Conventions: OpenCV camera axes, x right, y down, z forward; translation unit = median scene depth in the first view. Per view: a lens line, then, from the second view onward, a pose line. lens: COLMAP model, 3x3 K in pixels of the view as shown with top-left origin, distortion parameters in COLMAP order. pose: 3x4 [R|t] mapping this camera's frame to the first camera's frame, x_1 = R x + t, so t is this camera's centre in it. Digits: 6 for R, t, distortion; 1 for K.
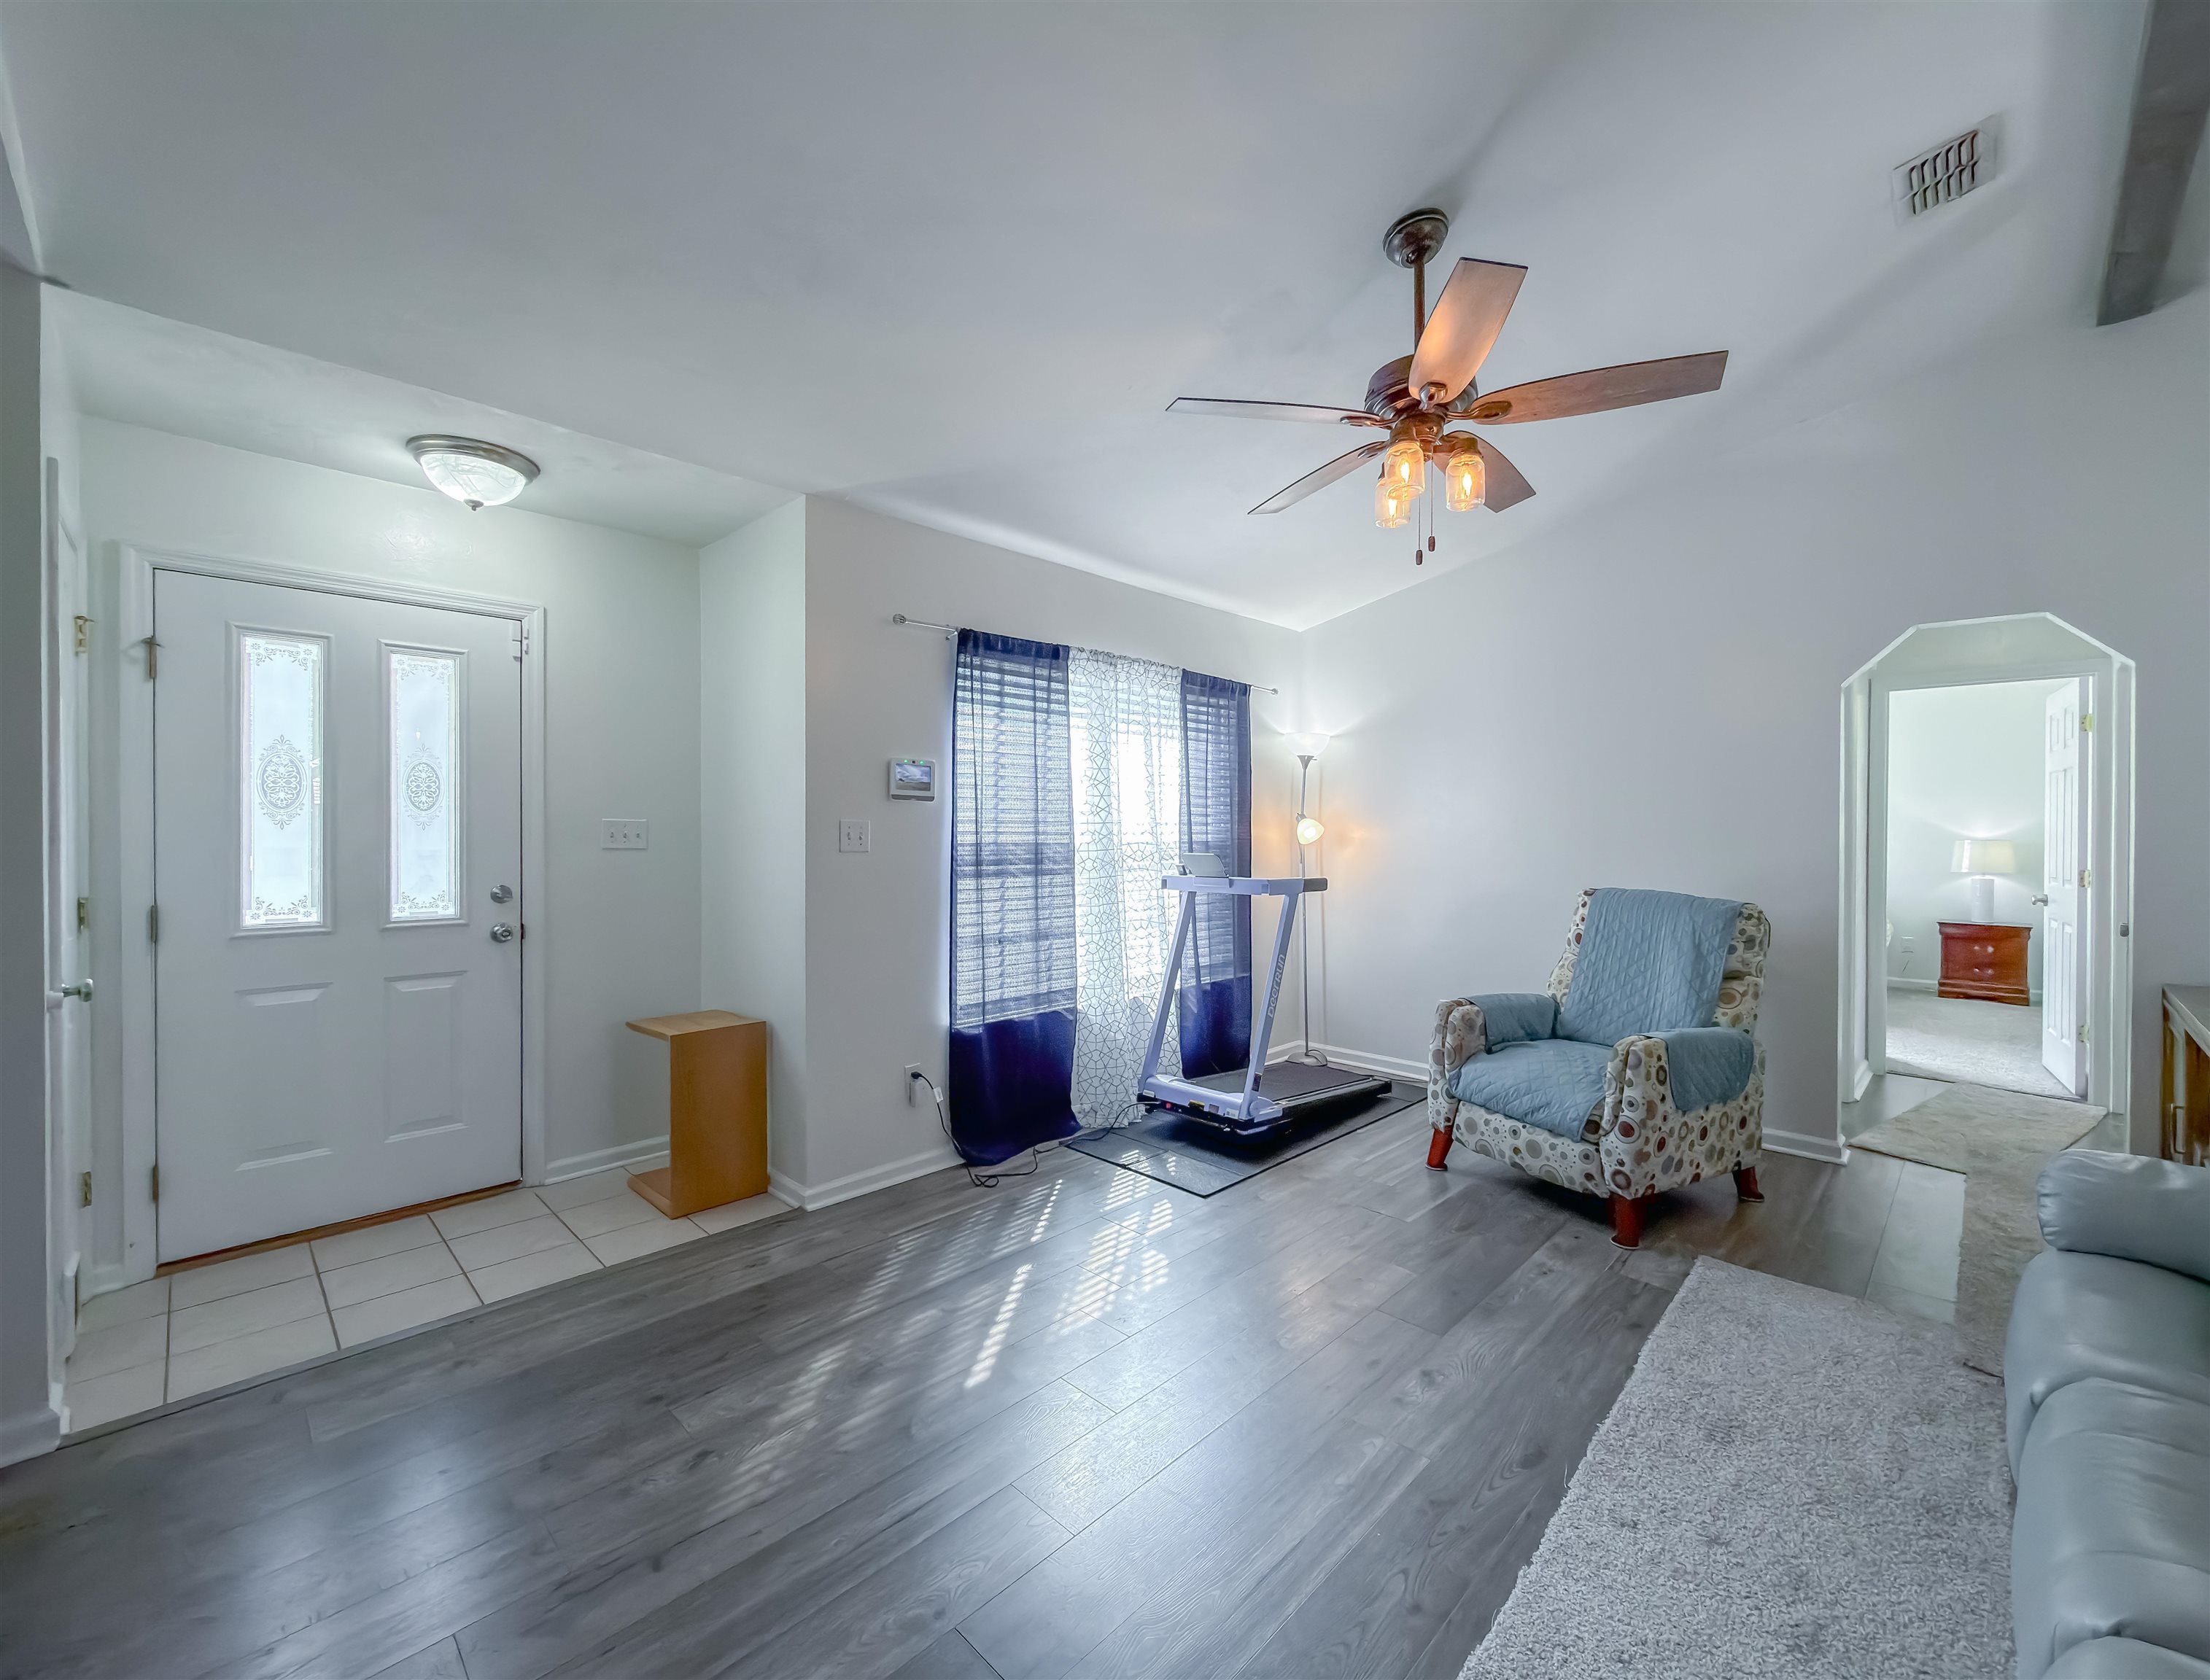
lens RADIAL K [[904.0, 0, 1105.0], [0, 904.0, 840.0], [0, 0, 1]] dist [0.001183, 0.000286]
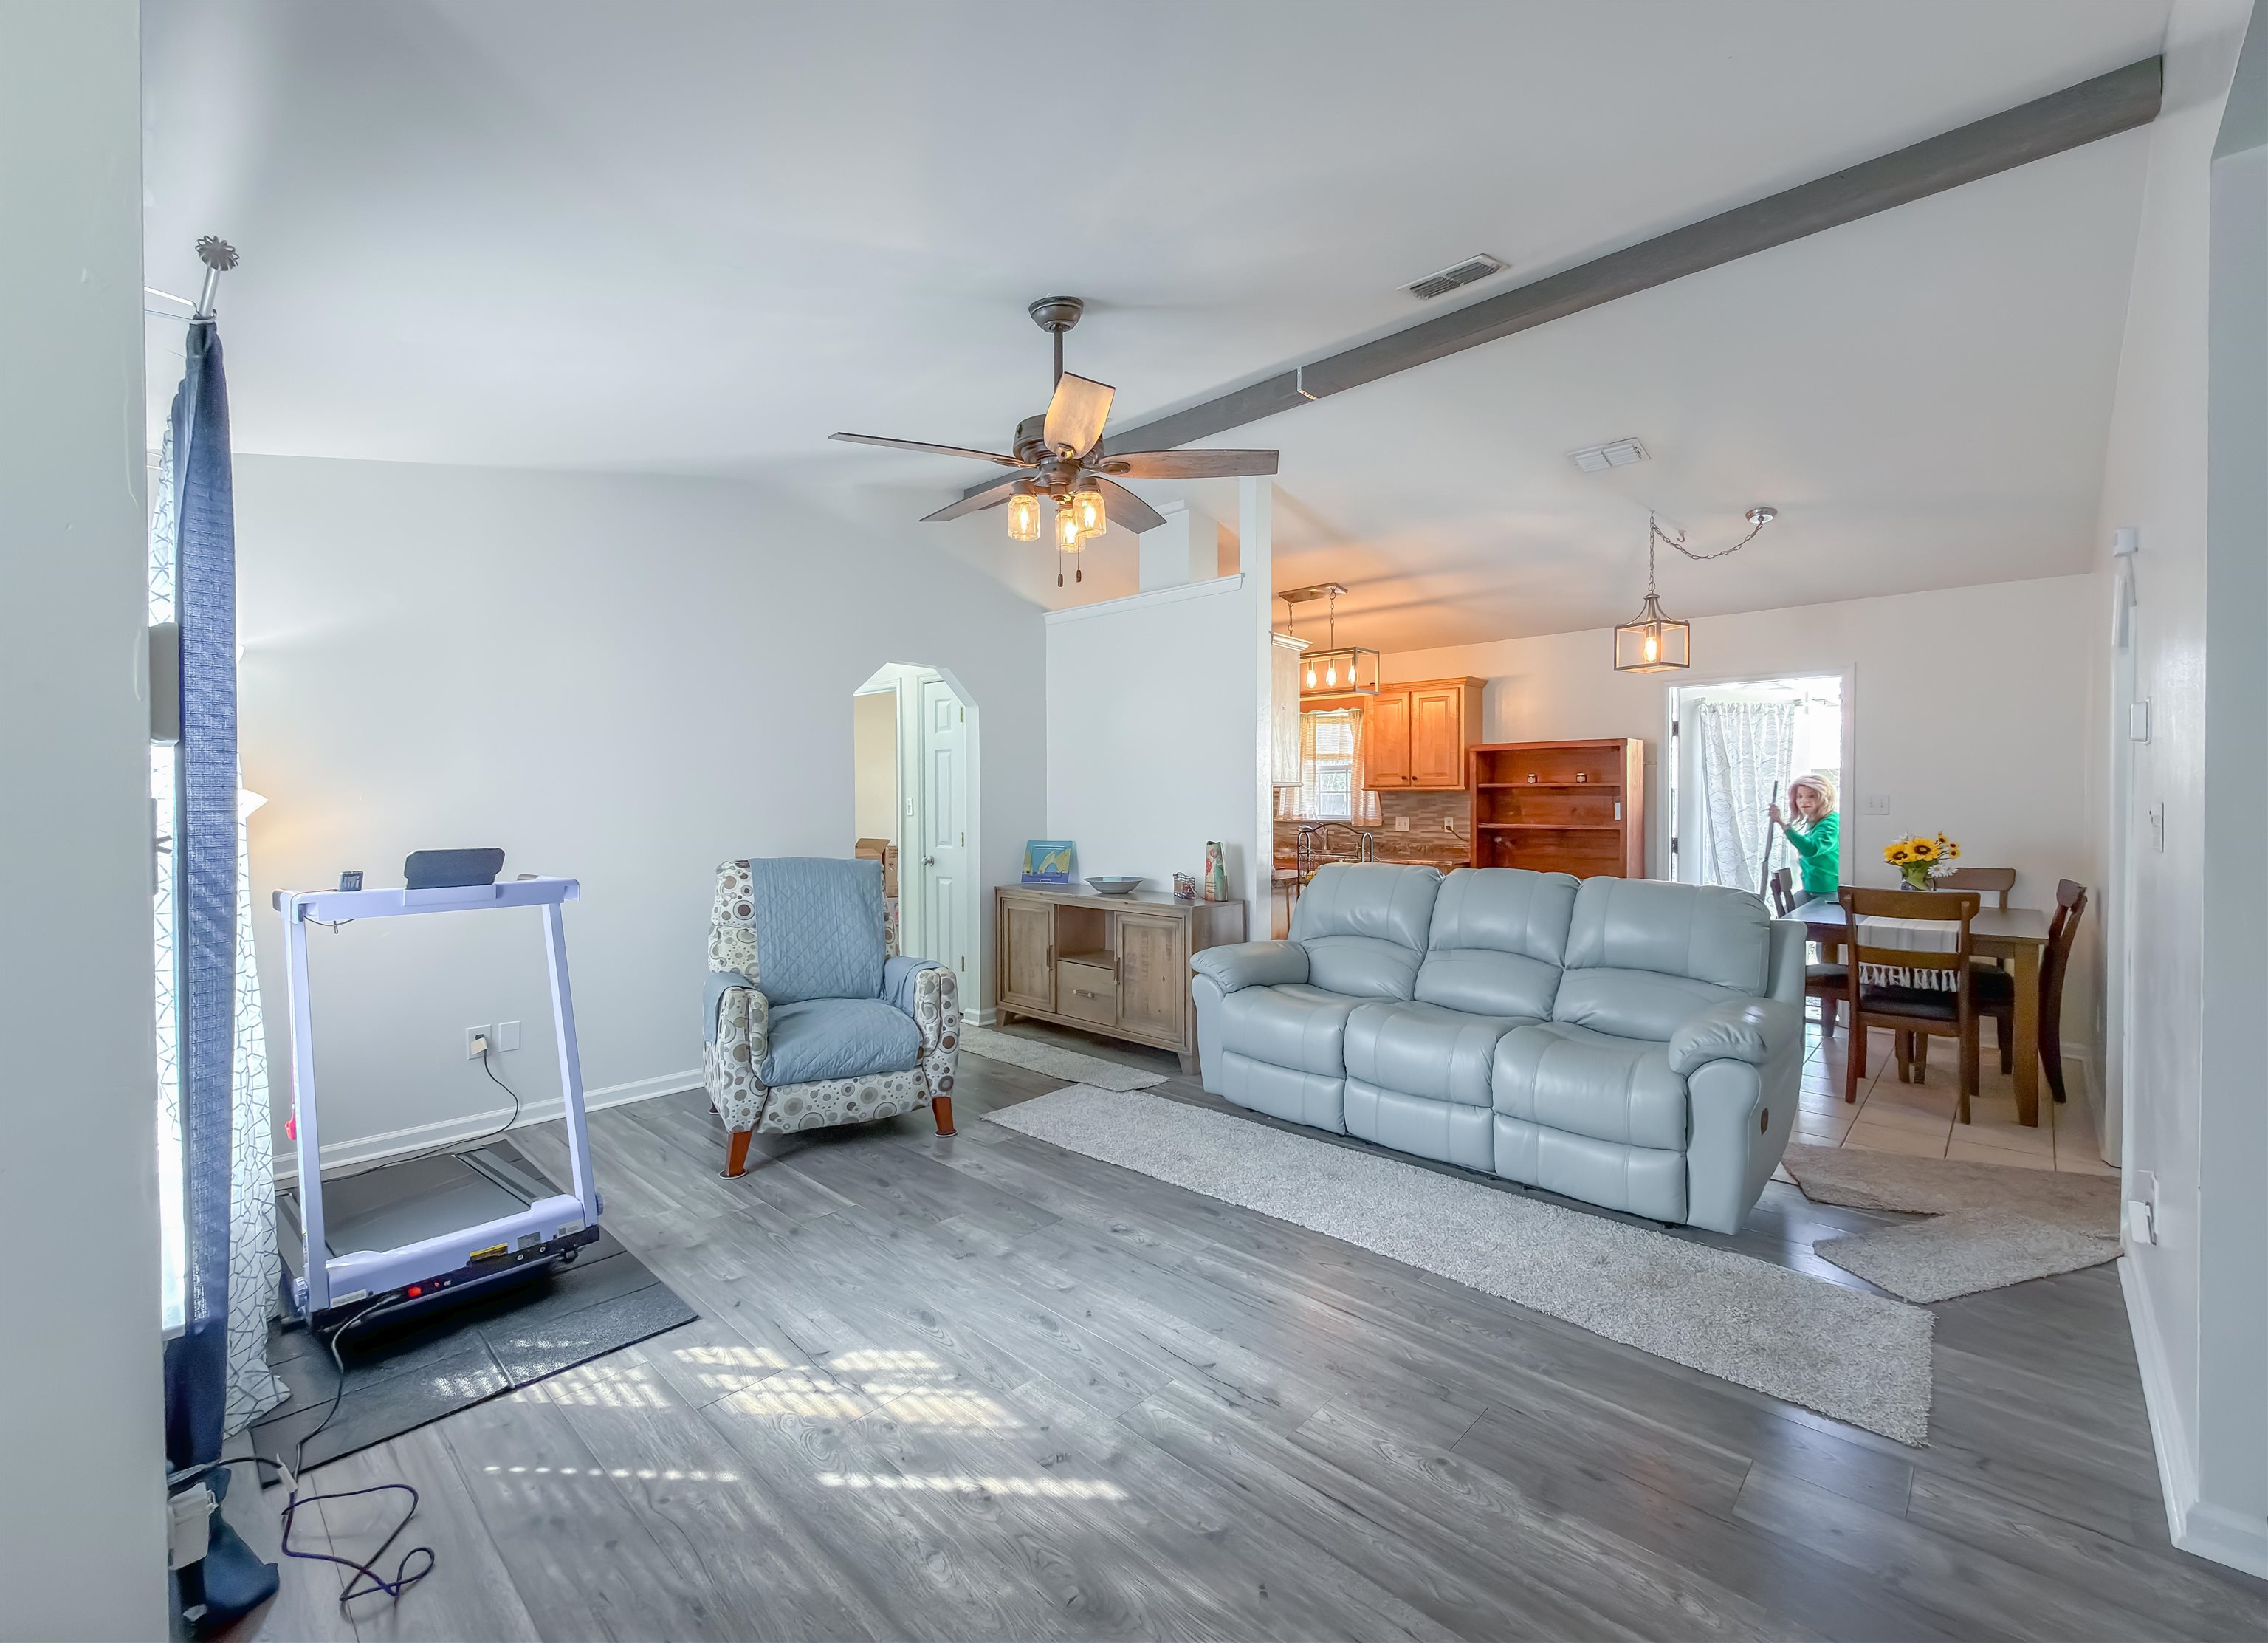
lens RADIAL K [[926.8, 0, 1188.2], [0, 926.8, 809.9], [0, 0, 1]] dist [-0.002304, -0.000002]
pose [[-0.048657, -0.013116, 0.998729, -0.654539], [0.013119, 0.999819, 0.013769, -0.015177], [-0.998729, 0.013772, -0.048477, 0.654141]]
